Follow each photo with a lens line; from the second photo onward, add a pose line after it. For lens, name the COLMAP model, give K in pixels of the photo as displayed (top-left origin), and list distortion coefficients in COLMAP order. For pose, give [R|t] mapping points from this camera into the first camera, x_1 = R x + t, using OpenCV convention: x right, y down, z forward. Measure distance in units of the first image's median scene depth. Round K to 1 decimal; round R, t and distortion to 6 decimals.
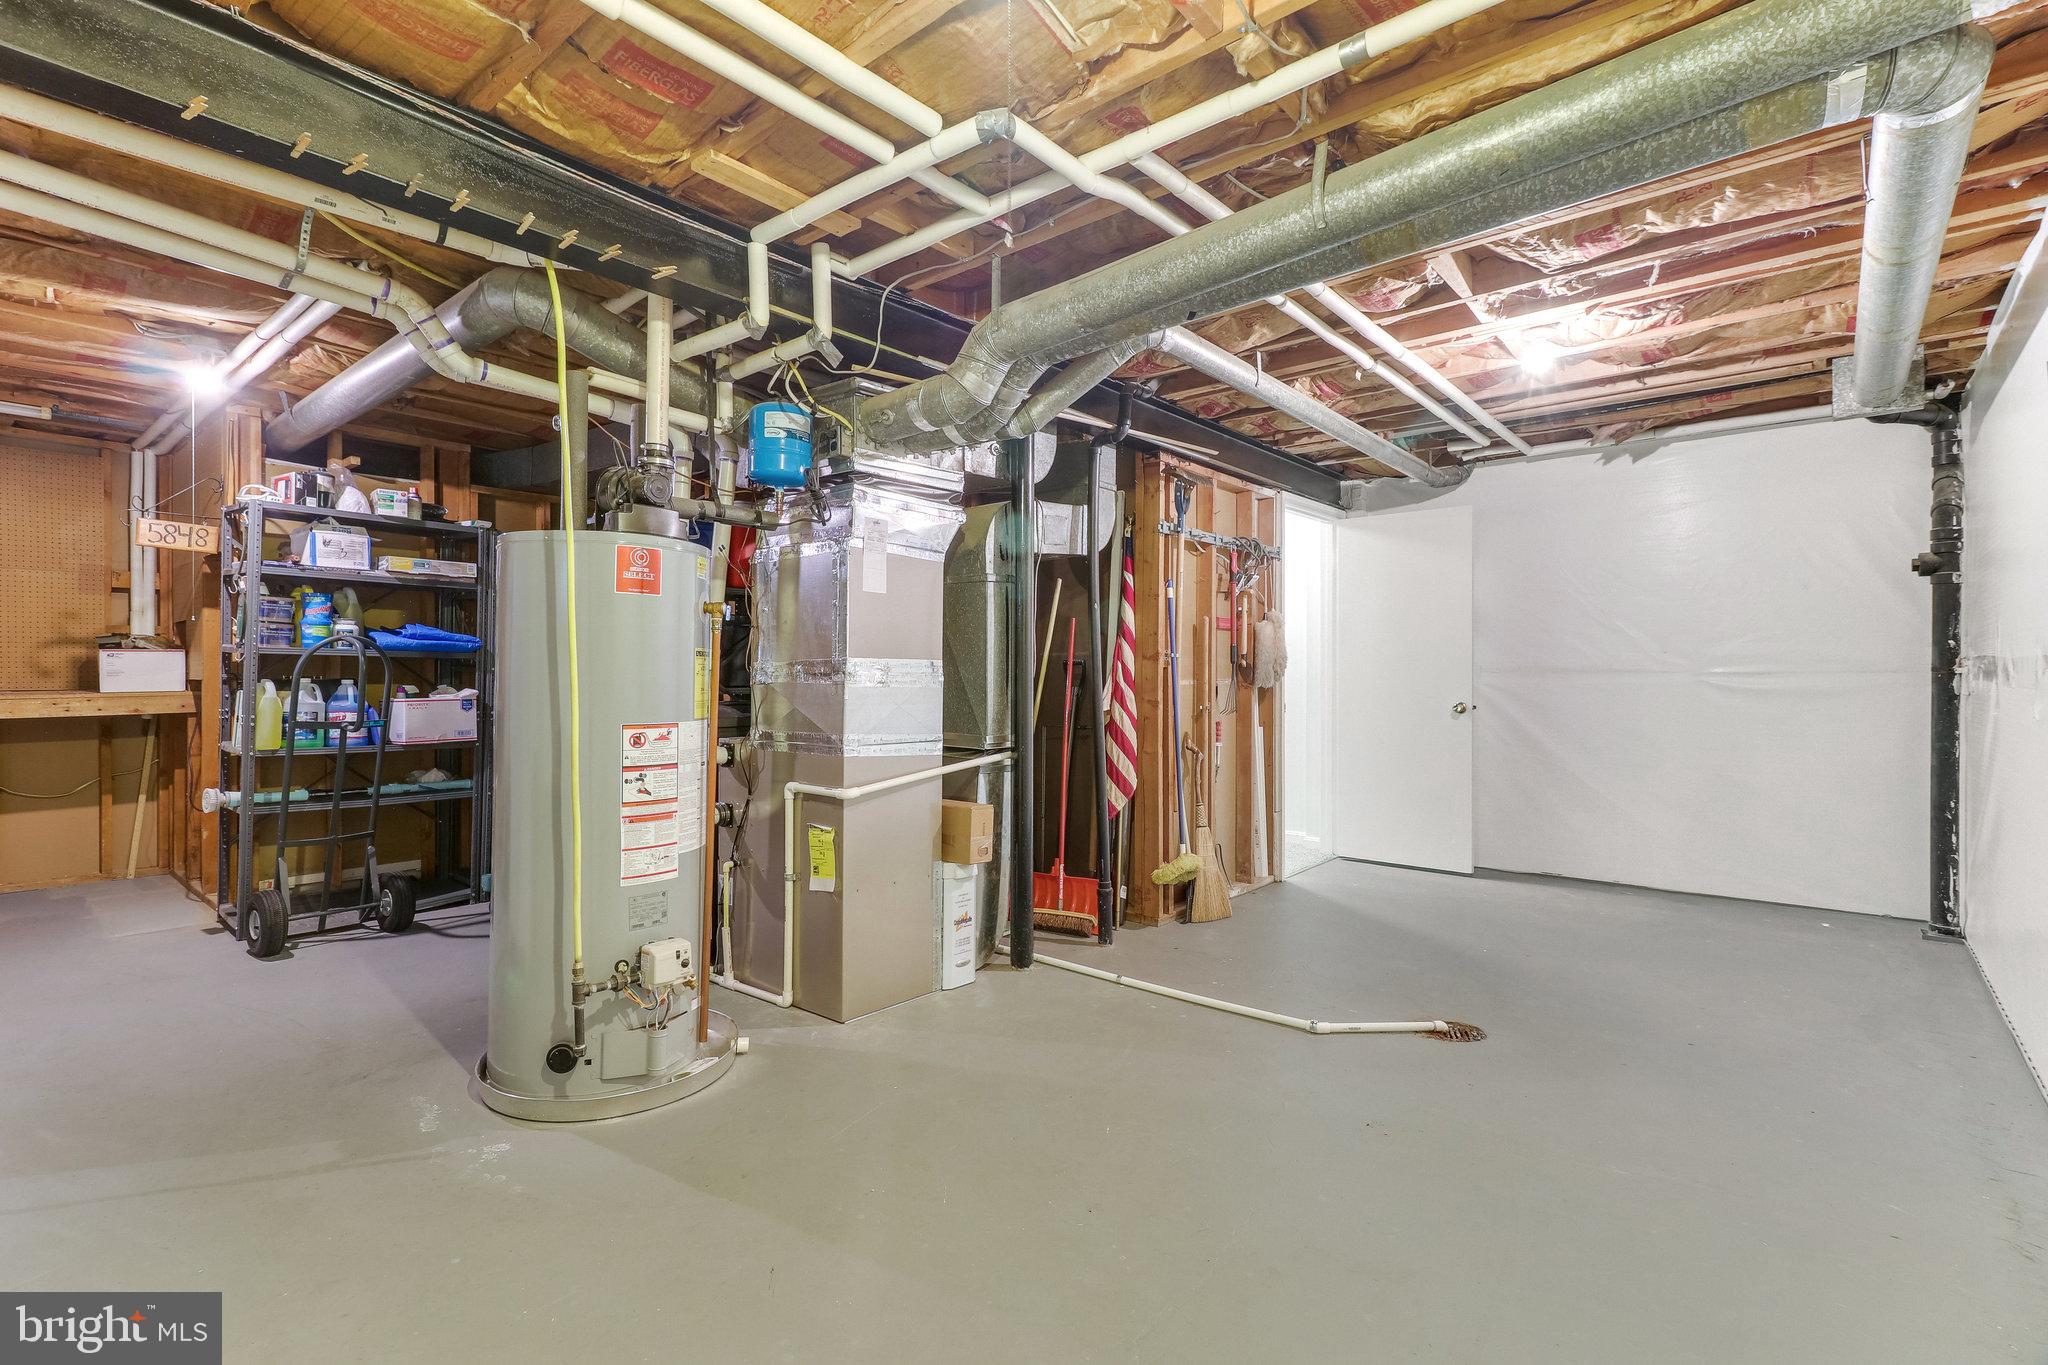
lens RADIAL K [[935.7, 0, 1016.4], [0, 935.7, 670.5], [0, 0, 1]] dist [0.004487, -0.000970]
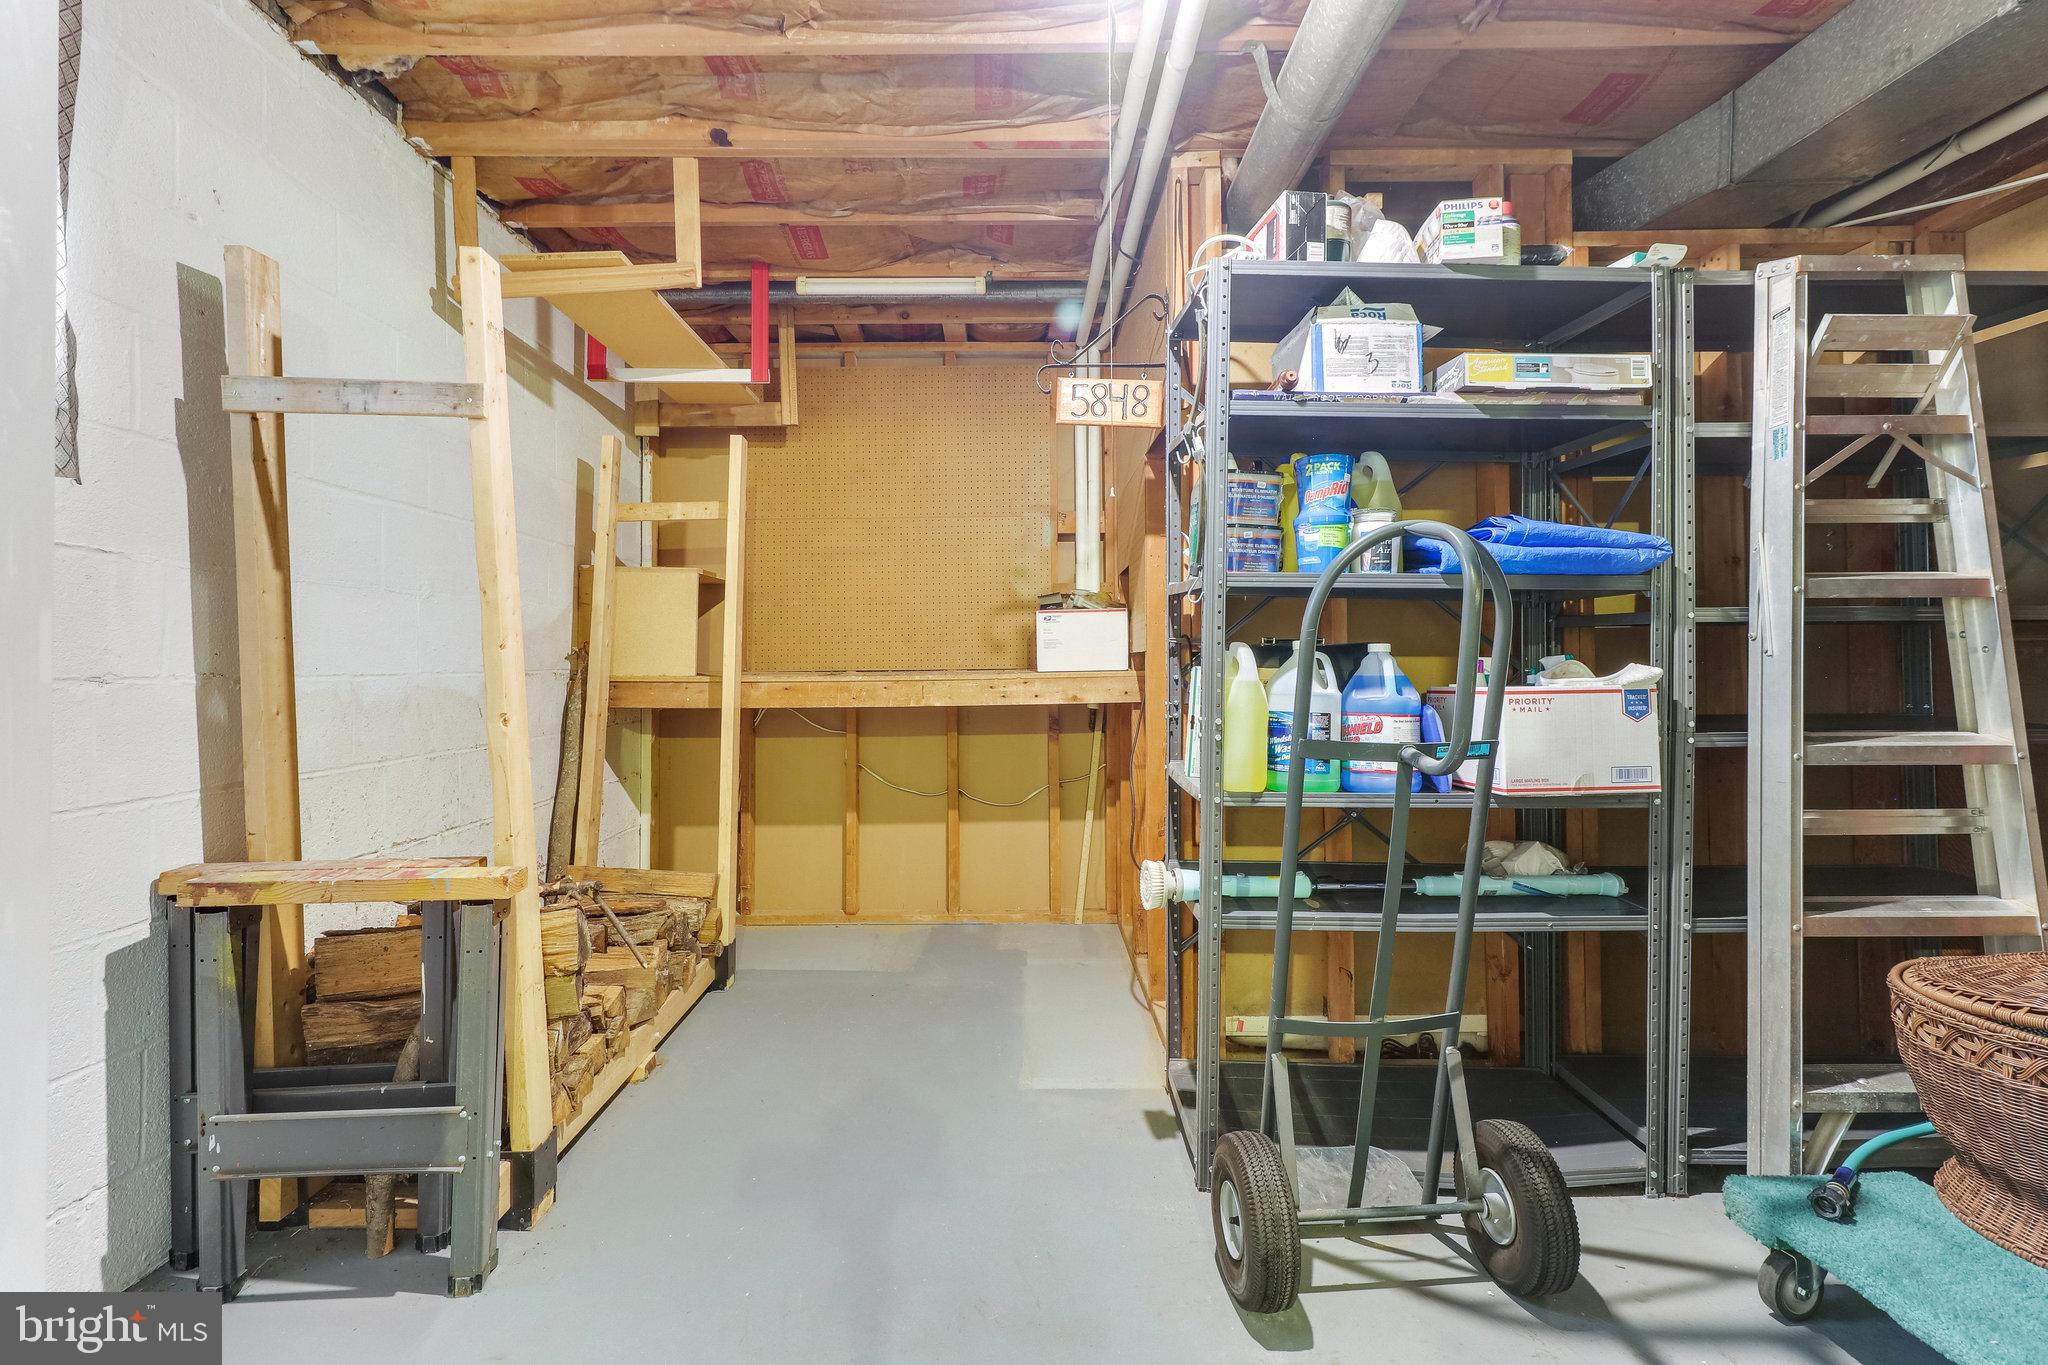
lens RADIAL K [[935.7, 0, 1025.8], [0, 935.7, 671.0], [0, 0, 1]] dist [0.004487, -0.000970]
pose [[0.652482, 0.000700, -0.757804, -0.481660], [0.010440, 0.999896, 0.009912, 0.017113], [0.757732, -0.014379, 0.652407, 0.573393]]
